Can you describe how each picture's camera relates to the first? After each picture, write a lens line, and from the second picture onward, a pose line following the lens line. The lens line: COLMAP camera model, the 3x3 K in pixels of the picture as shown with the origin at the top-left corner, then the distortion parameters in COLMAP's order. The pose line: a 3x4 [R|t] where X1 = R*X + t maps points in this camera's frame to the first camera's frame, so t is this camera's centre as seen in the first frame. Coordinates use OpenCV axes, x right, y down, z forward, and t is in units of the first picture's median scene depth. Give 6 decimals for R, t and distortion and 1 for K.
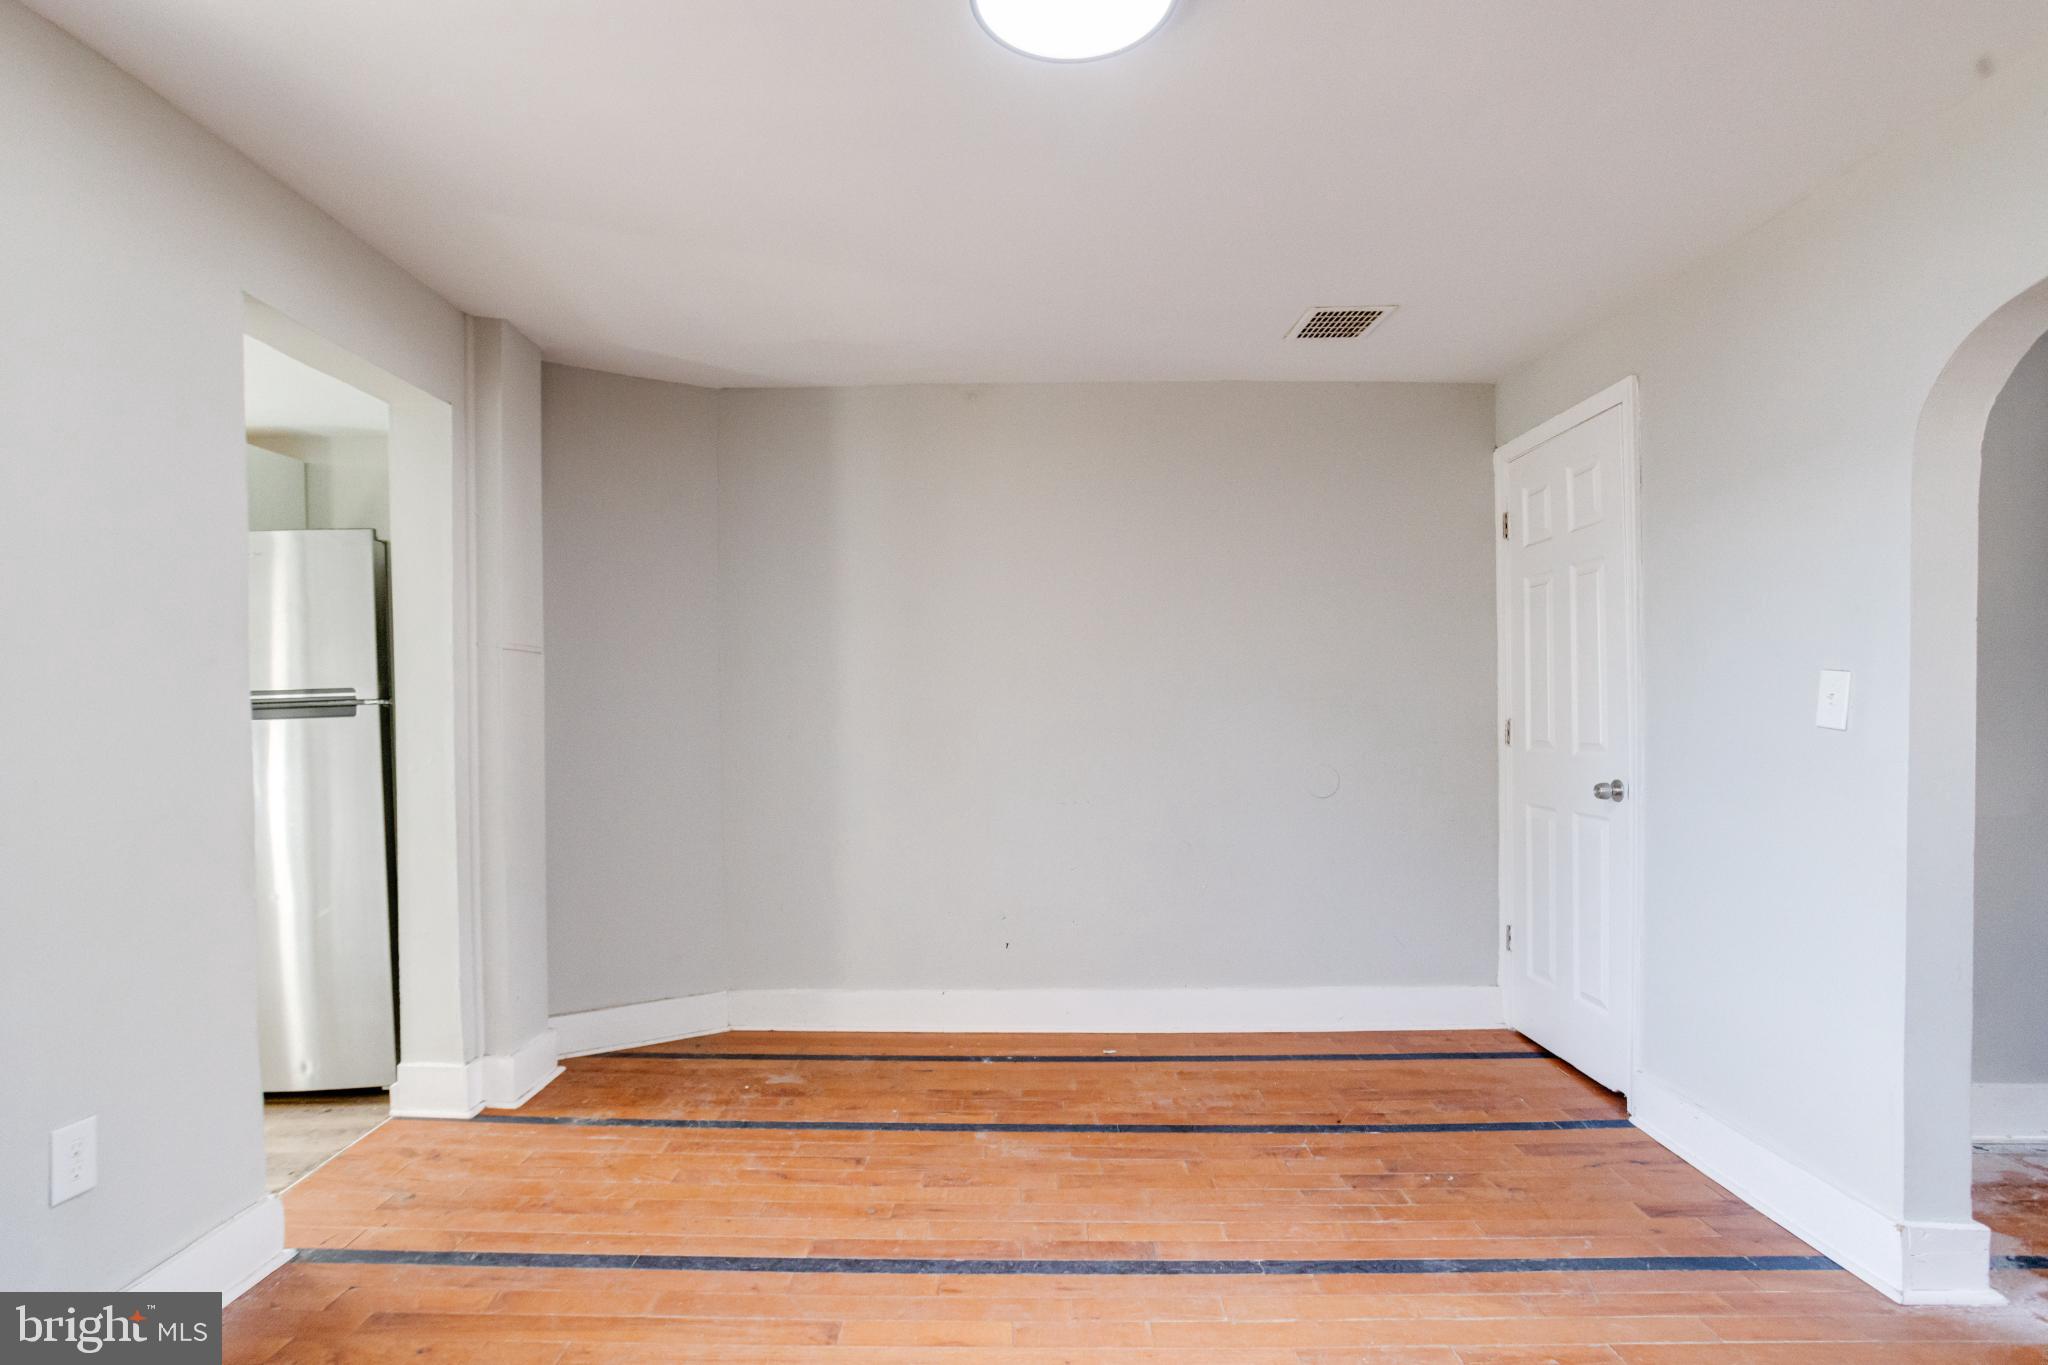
lens RADIAL K [[1007.5, 0, 1015.0], [0, 1007.5, 742.0], [0, 0, 1]] dist [-0.041365, 0.023083]
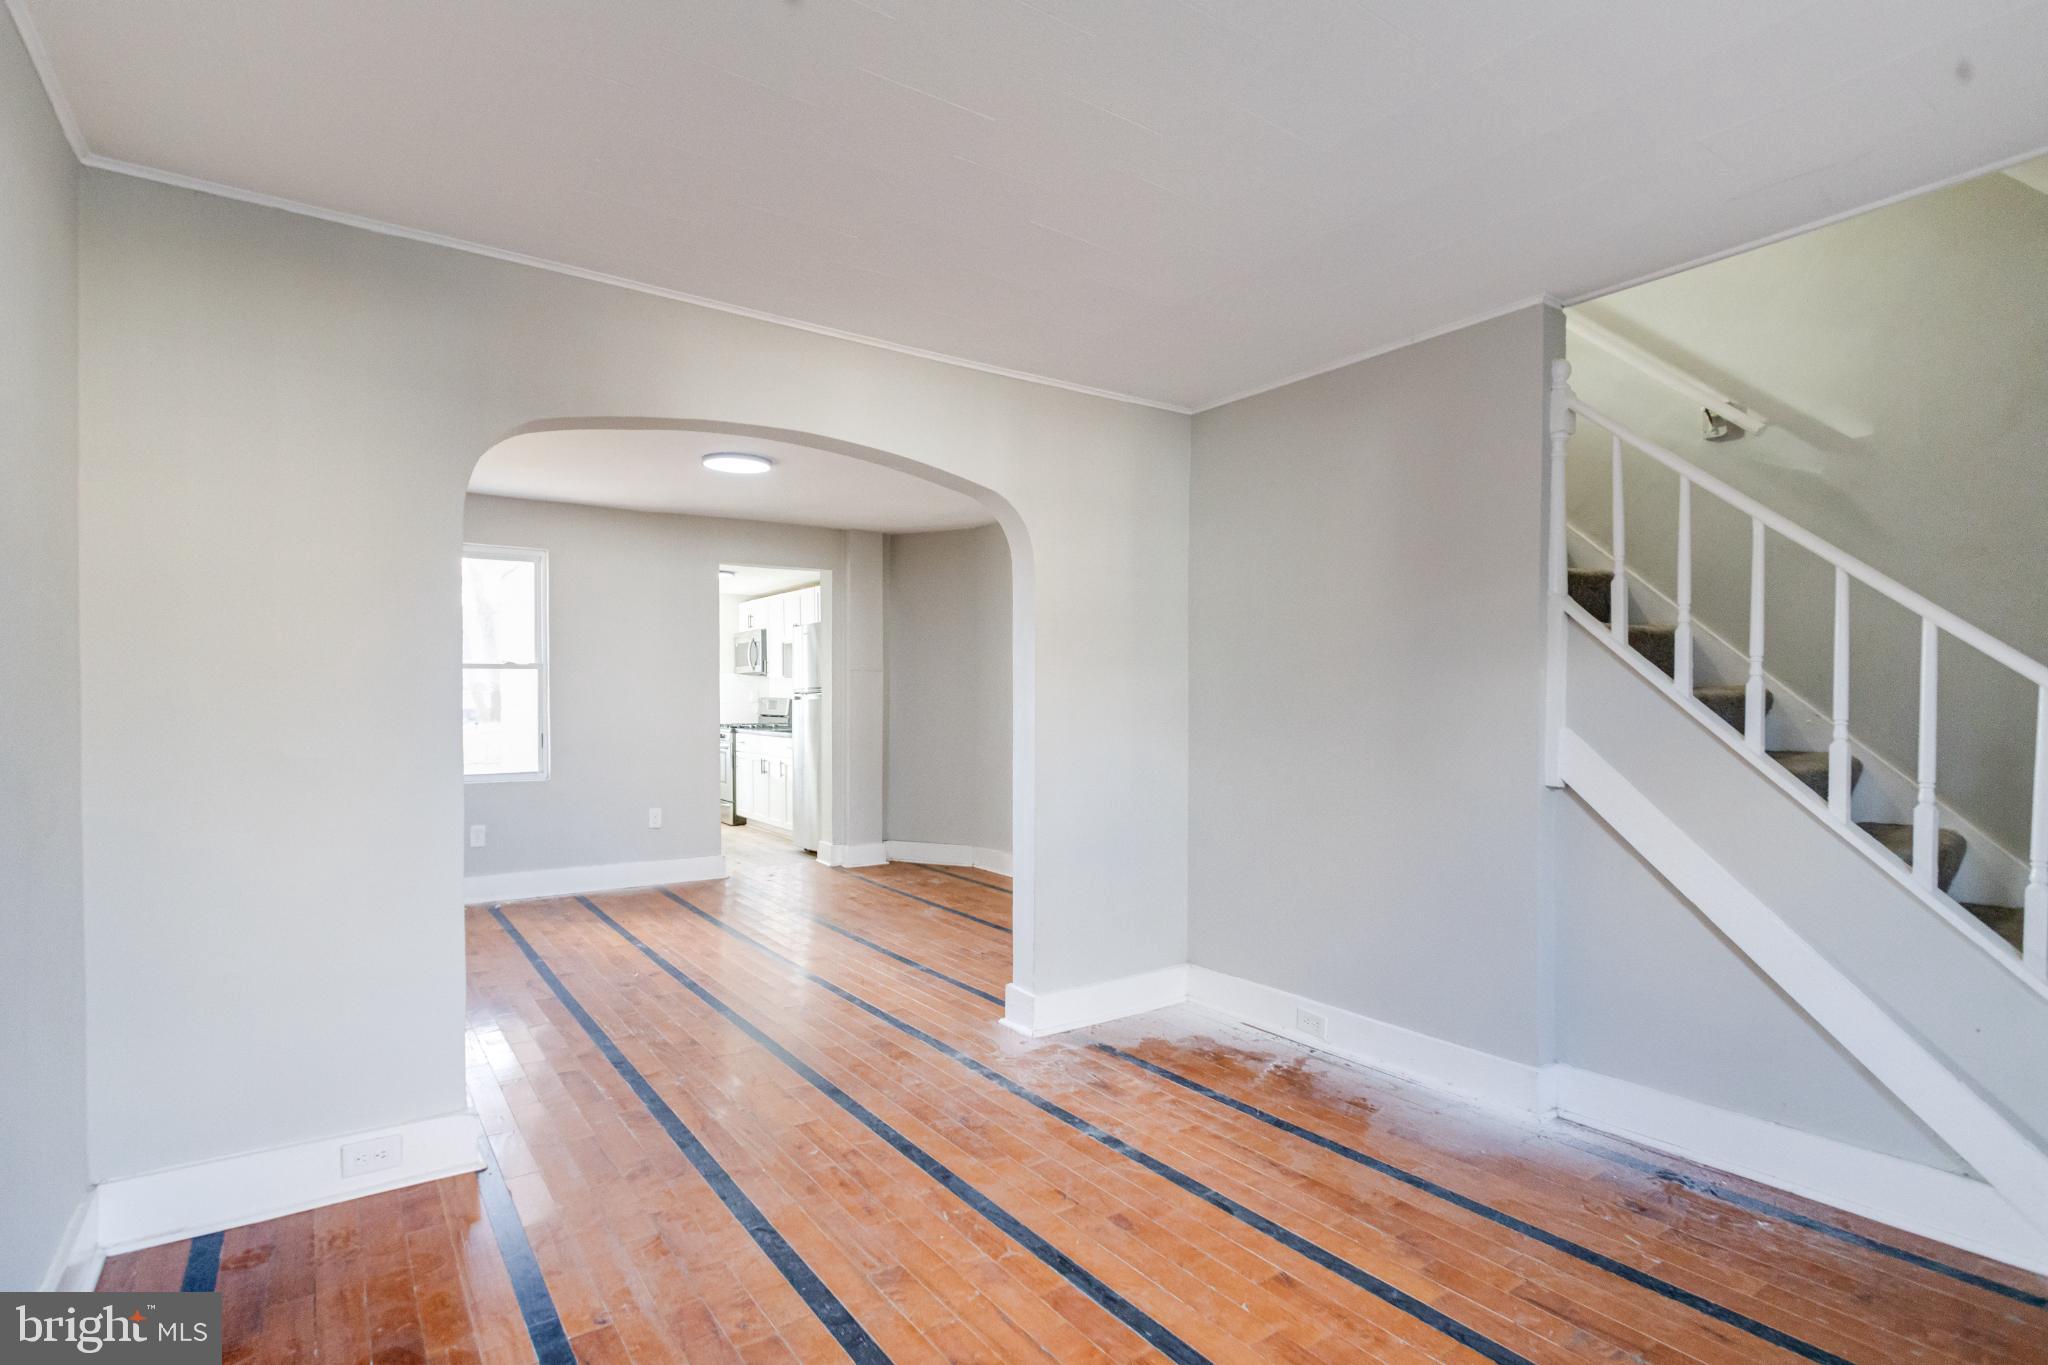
lens RADIAL K [[1007.5, 0, 1015.3], [0, 1007.5, 703.0], [0, 0, 1]] dist [-0.041365, 0.023083]
pose [[0.580706, 0.012891, -0.814011, 1.660687], [-0.027954, 0.999601, -0.004111, -0.019205], [0.813633, 0.025142, 0.580835, -0.060072]]
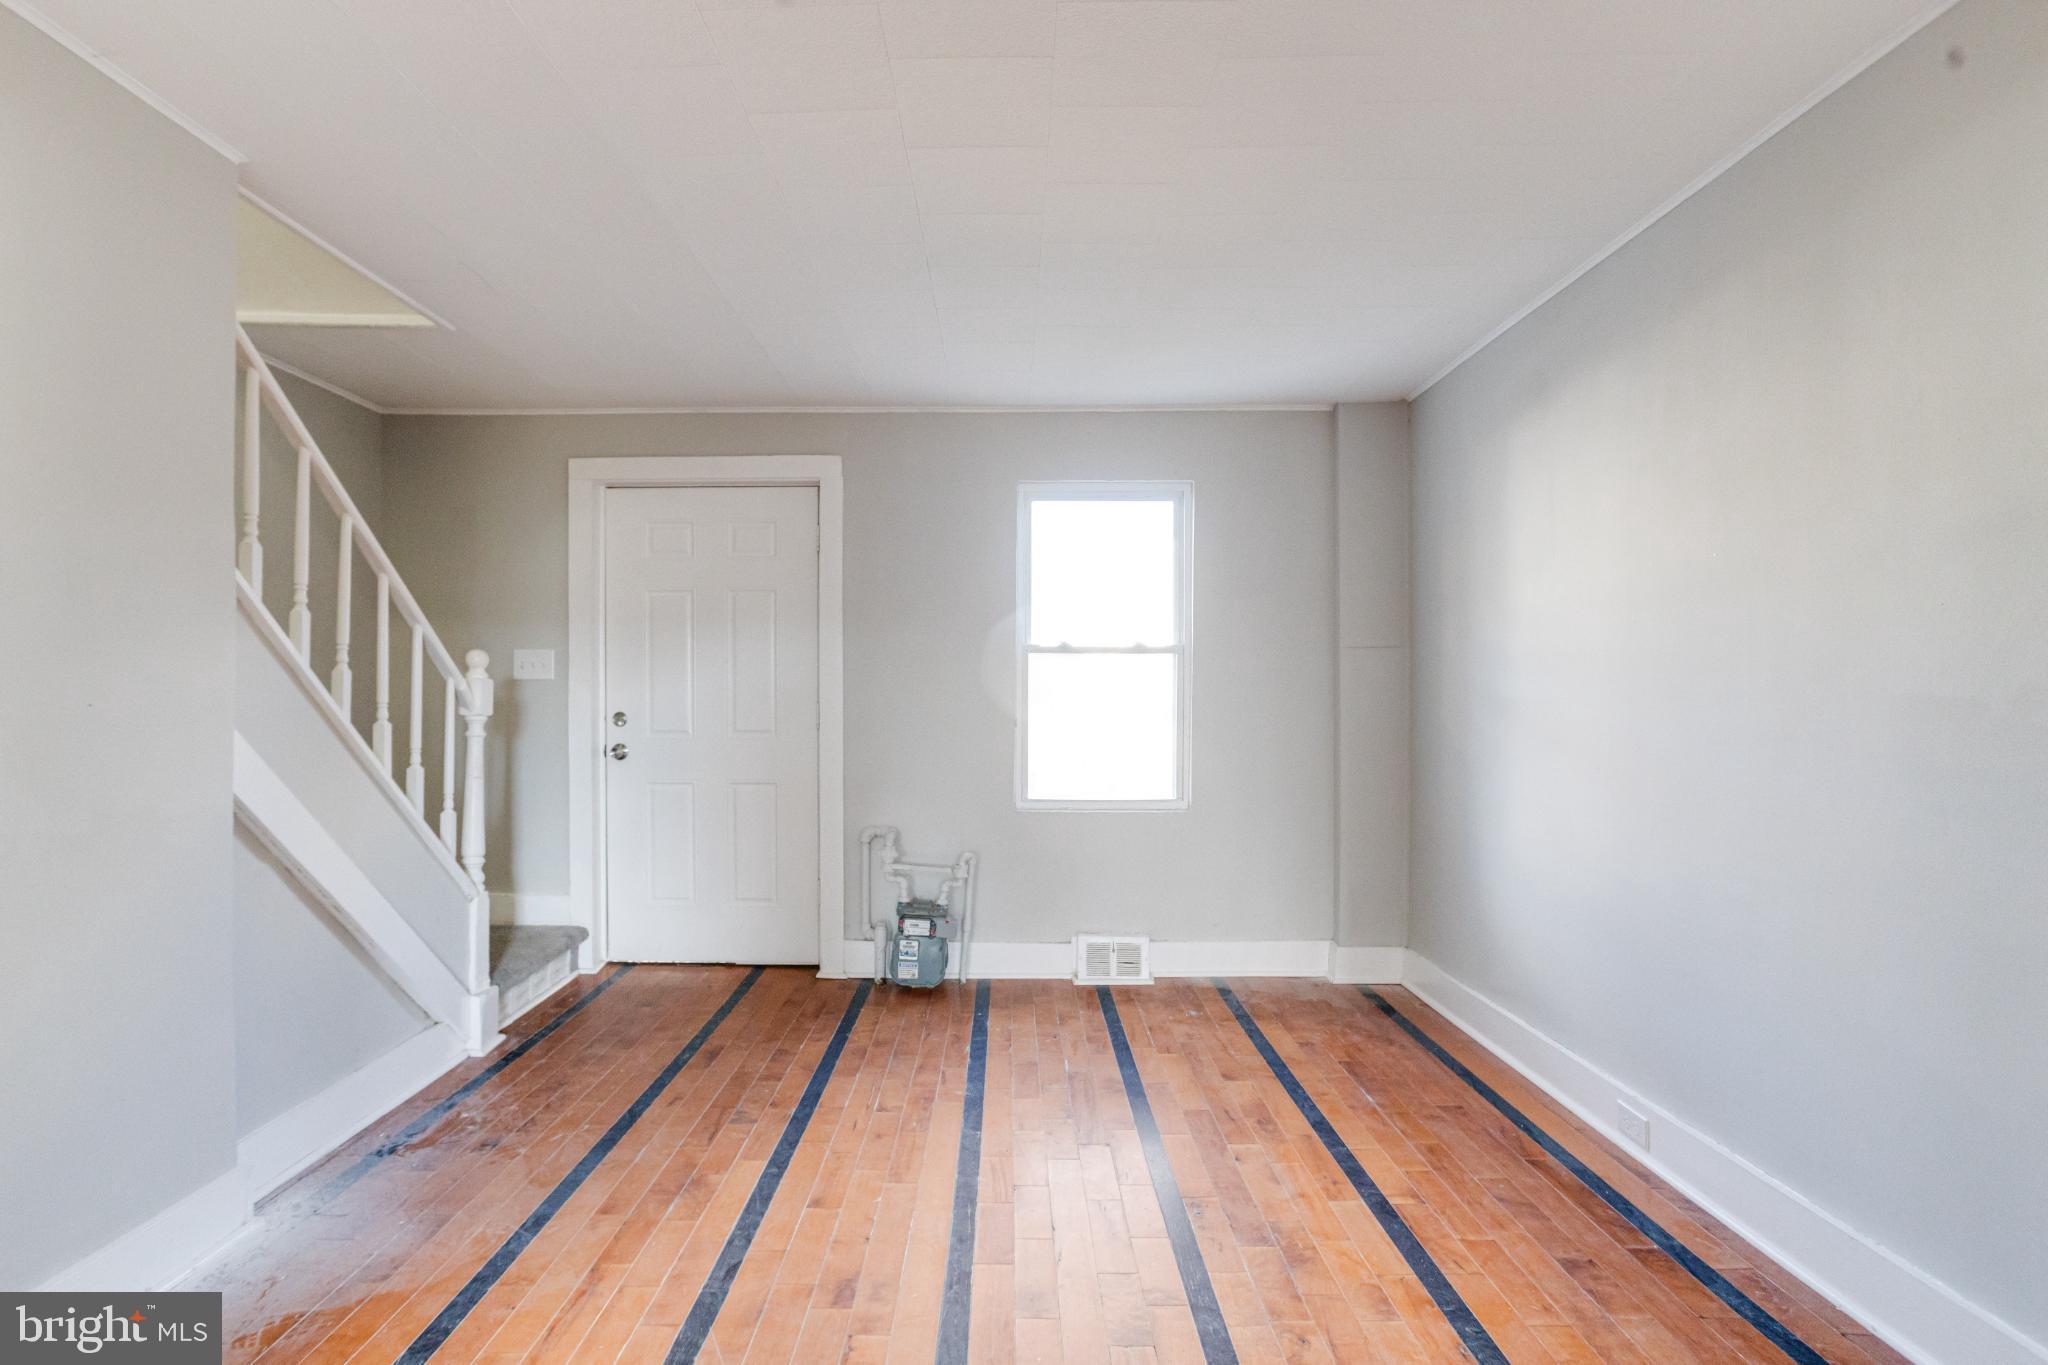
lens RADIAL K [[1007.5, 0, 993.9], [0, 1007.5, 713.0], [0, 0, 1]] dist [-0.041365, 0.023083]
pose [[0.010654, -0.004862, 0.999931, 0.409800], [0.028425, 0.999586, 0.004557, -0.003822], [-0.999539, 0.028375, 0.010788, 0.359903]]
